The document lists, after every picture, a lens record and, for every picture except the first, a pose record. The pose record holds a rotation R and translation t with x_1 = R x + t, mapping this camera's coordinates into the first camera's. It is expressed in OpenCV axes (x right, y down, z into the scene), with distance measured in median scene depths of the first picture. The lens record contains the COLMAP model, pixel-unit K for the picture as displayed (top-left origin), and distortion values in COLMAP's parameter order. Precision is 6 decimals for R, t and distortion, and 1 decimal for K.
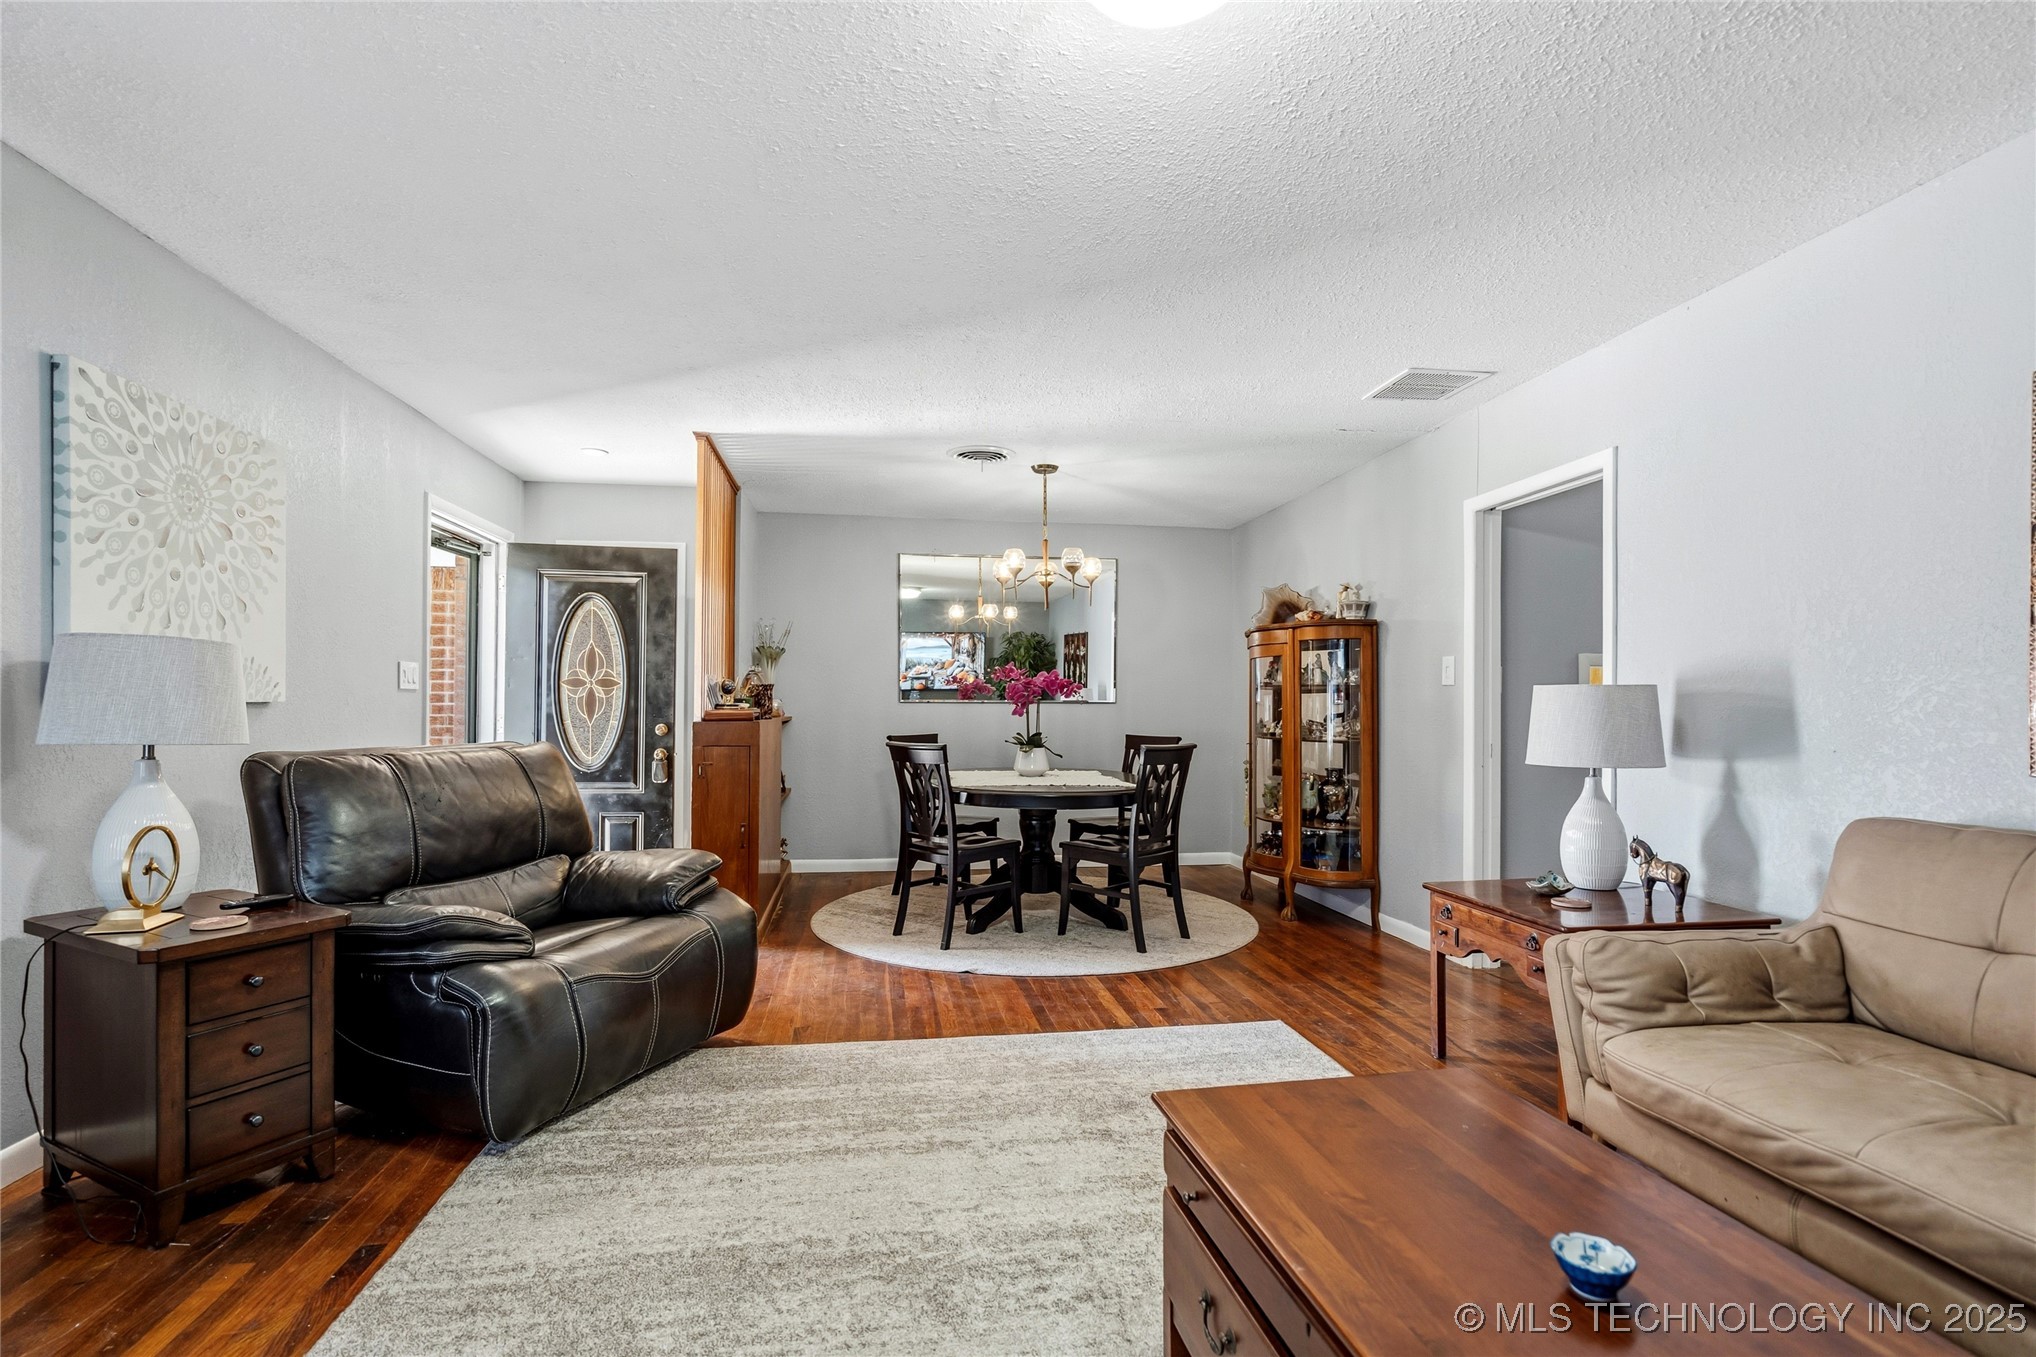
lens RADIAL K [[946.5, 0, 997.7], [0, 946.5, 699.4], [0, 0, 1]] dist [-0.000781, 0.001464]
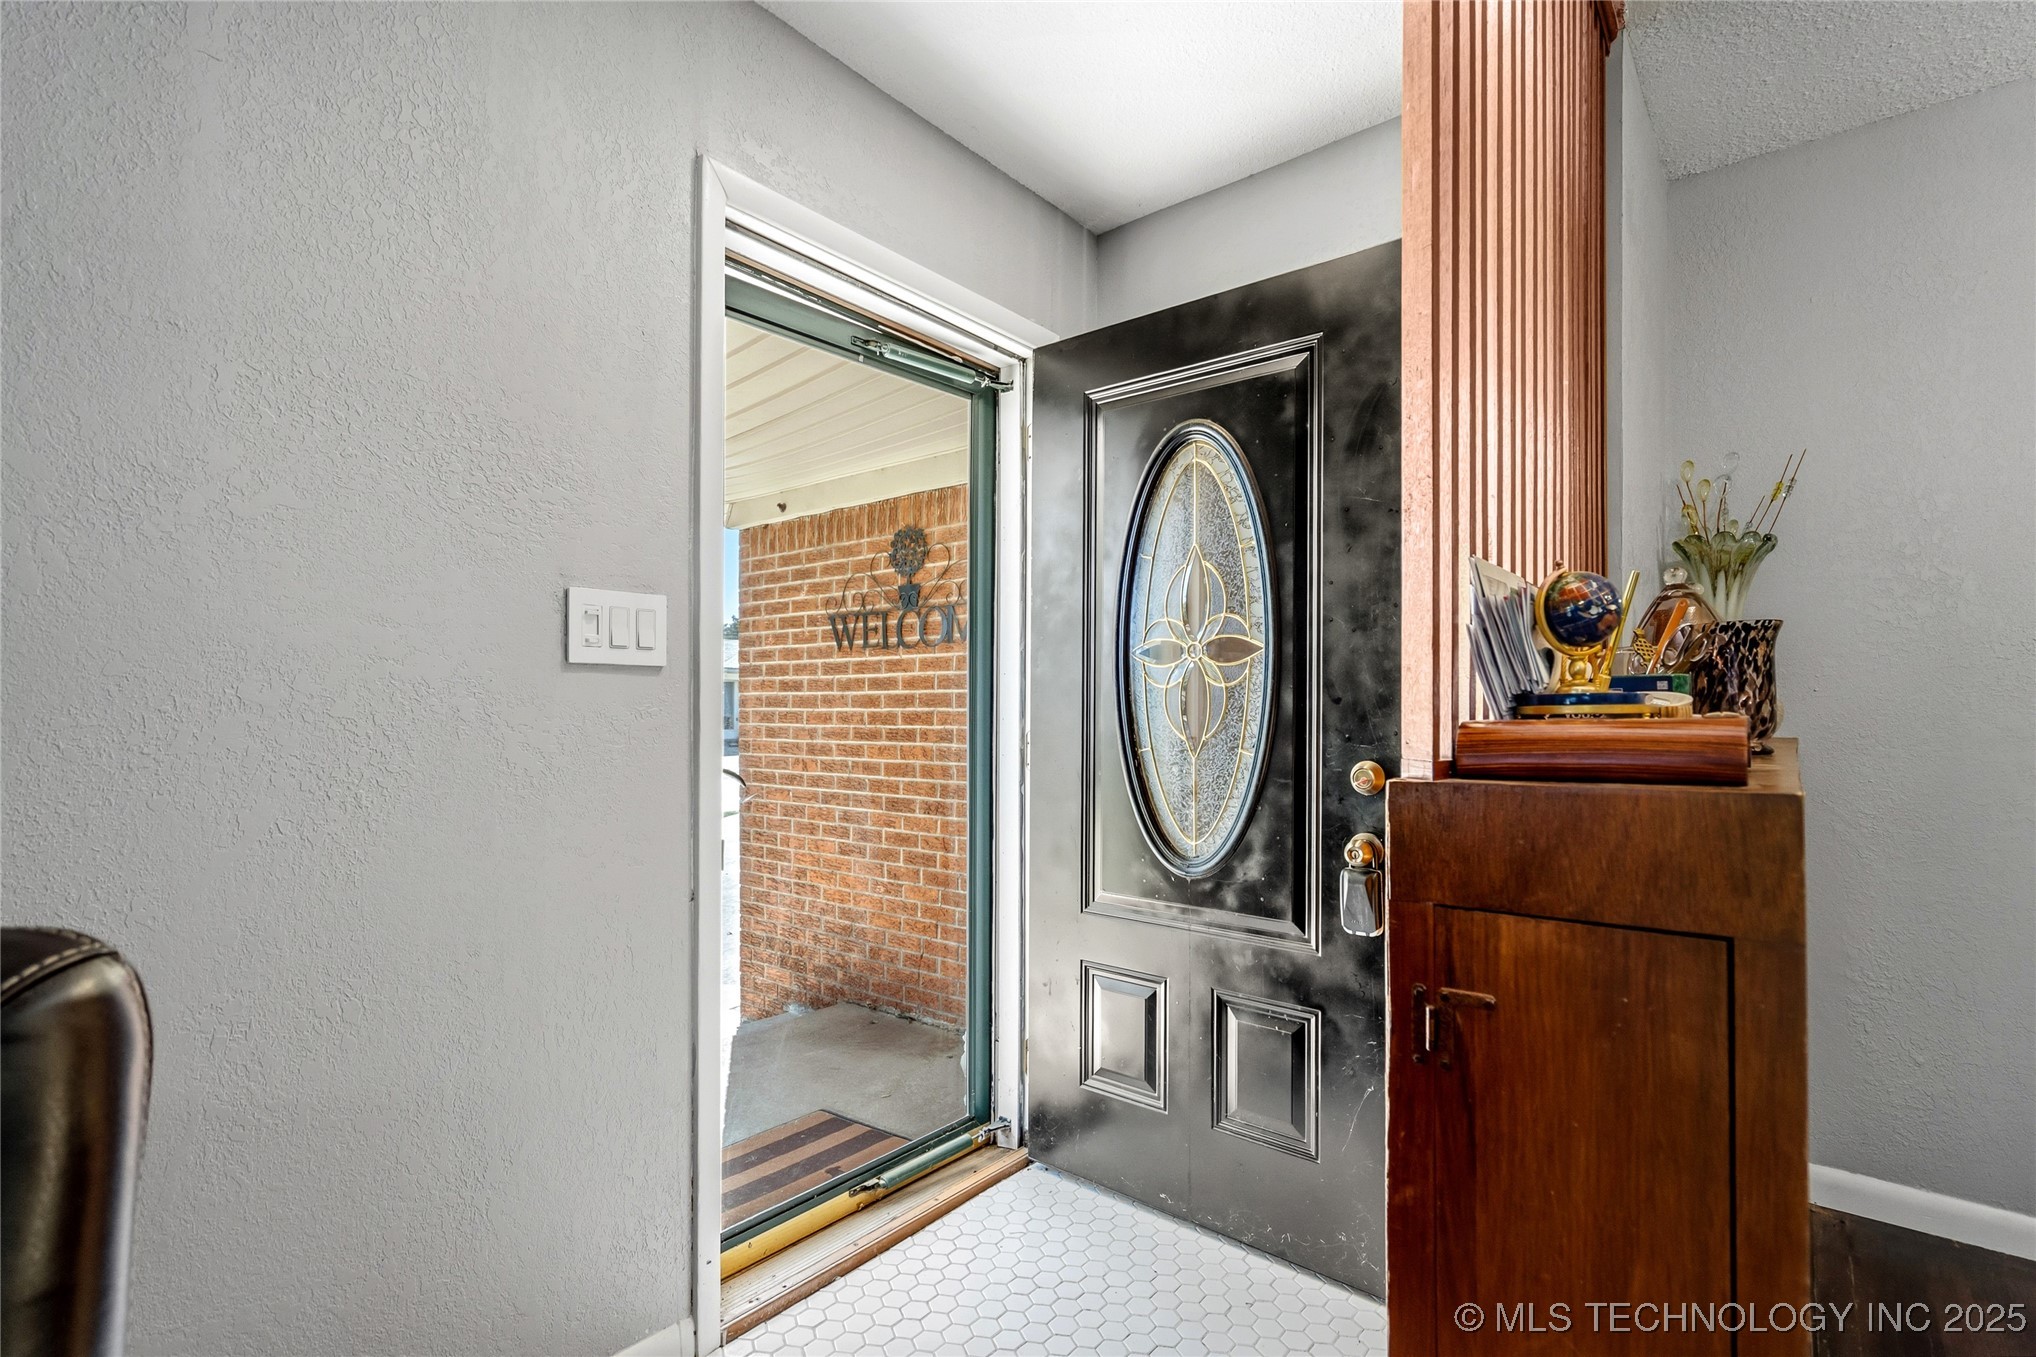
lens RADIAL K [[946.5, 0, 1020.2], [0, 946.5, 688.0], [0, 0, 1]] dist [-0.000781, 0.001464]
pose [[0.682062, -0.020749, -0.731000, -0.193404], [0.005091, 0.999708, -0.023626, 0.007173], [0.731277, 0.012393, 0.681968, 0.684148]]
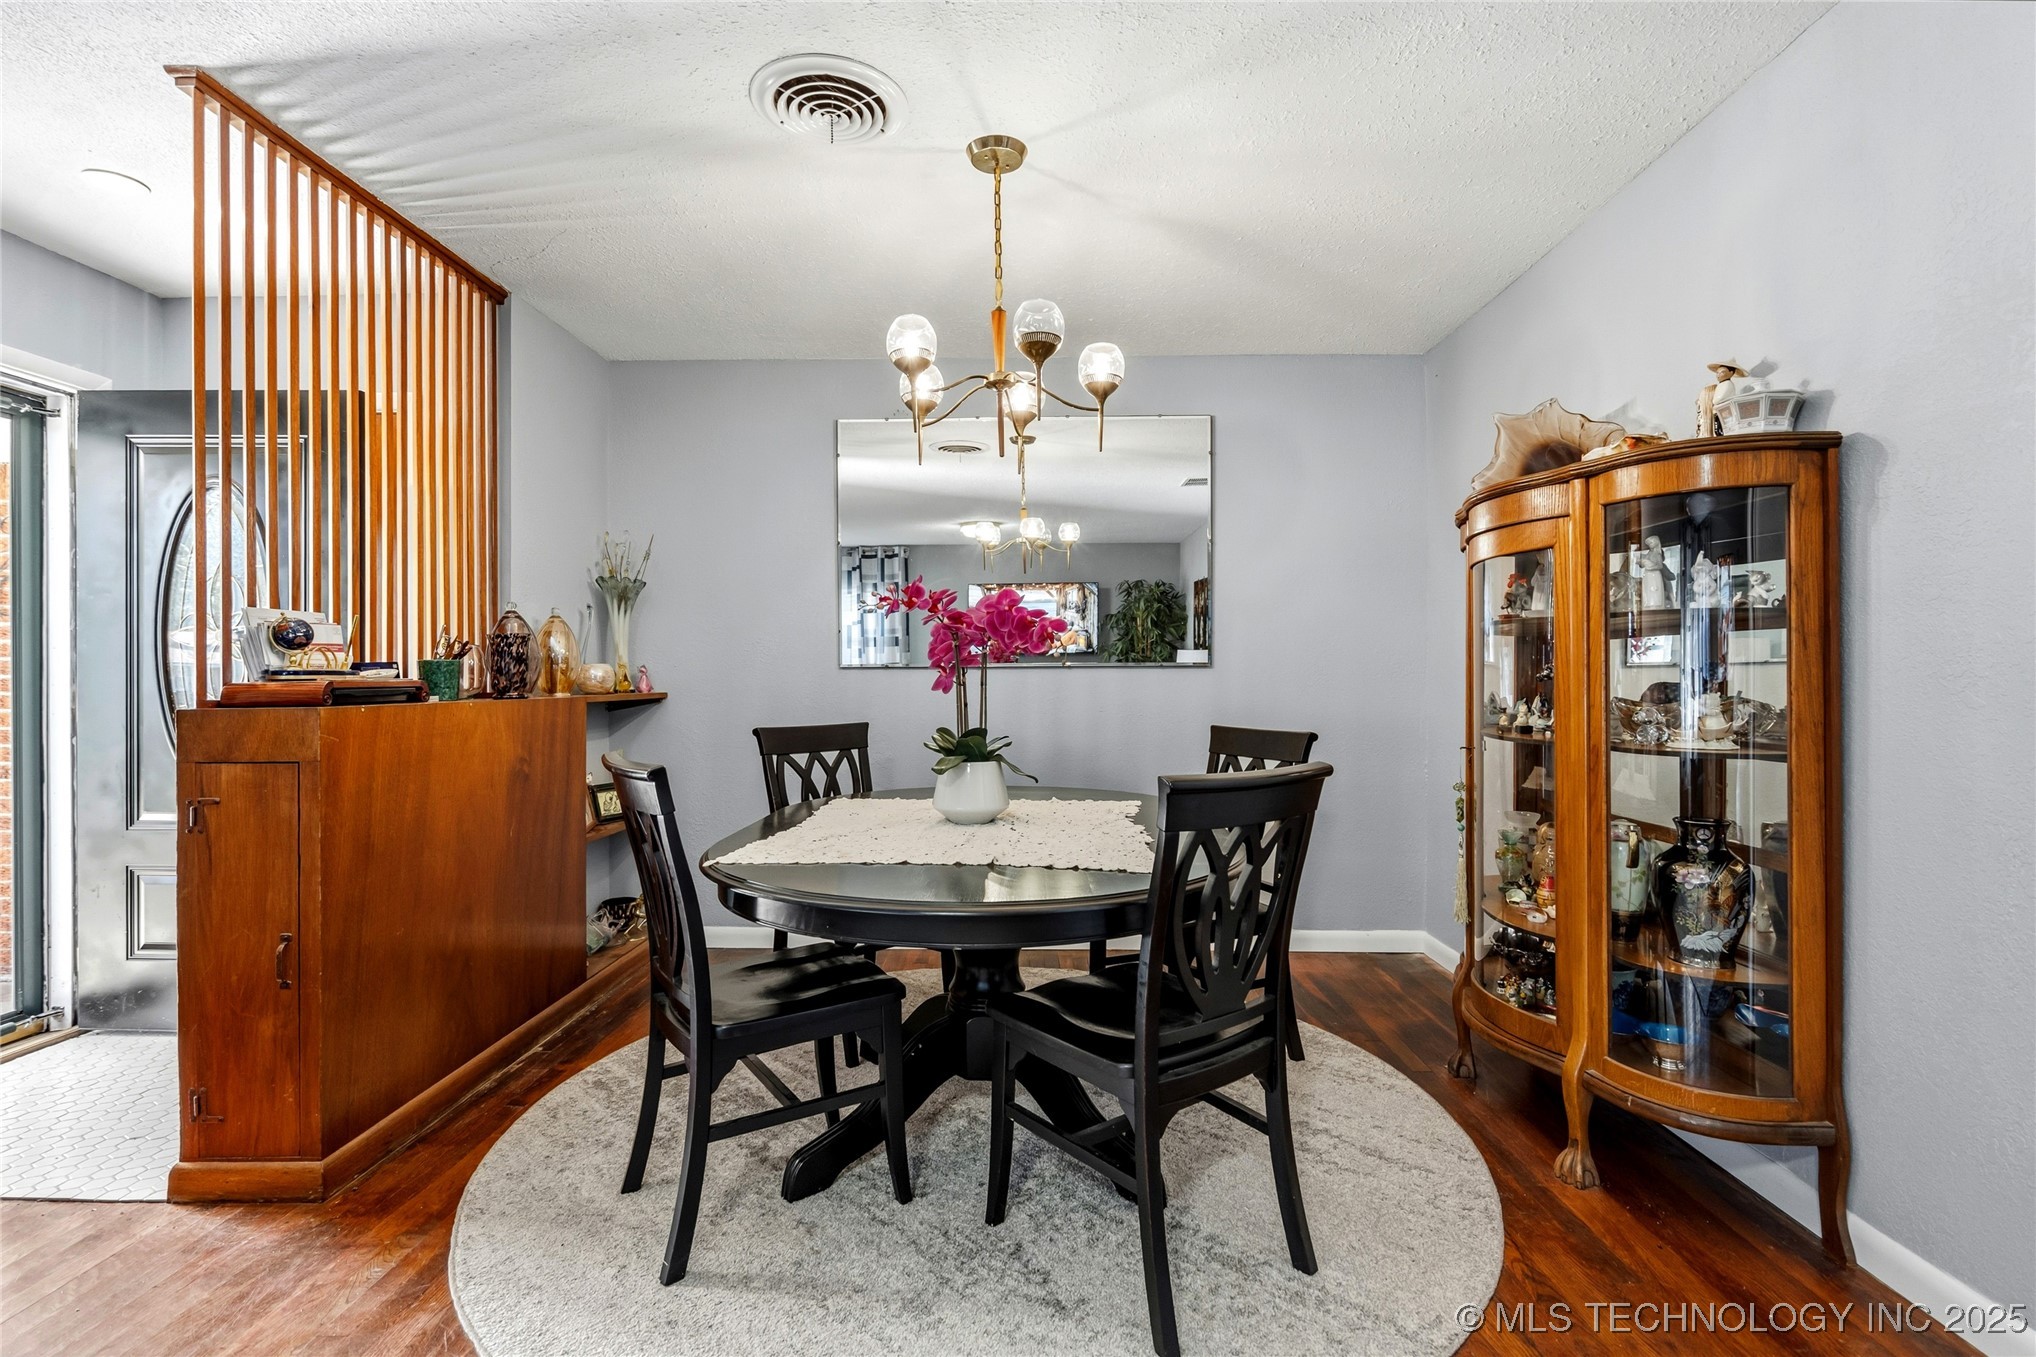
lens RADIAL K [[946.5, 0, 1016.9], [0, 946.5, 677.8], [0, 0, 1]] dist [-0.000781, 0.001464]
pose [[0.986424, -0.006762, -0.164076, 0.129209], [0.008054, 0.999942, 0.007207, 0.007345], [0.164018, -0.008431, 0.986421, 0.526660]]
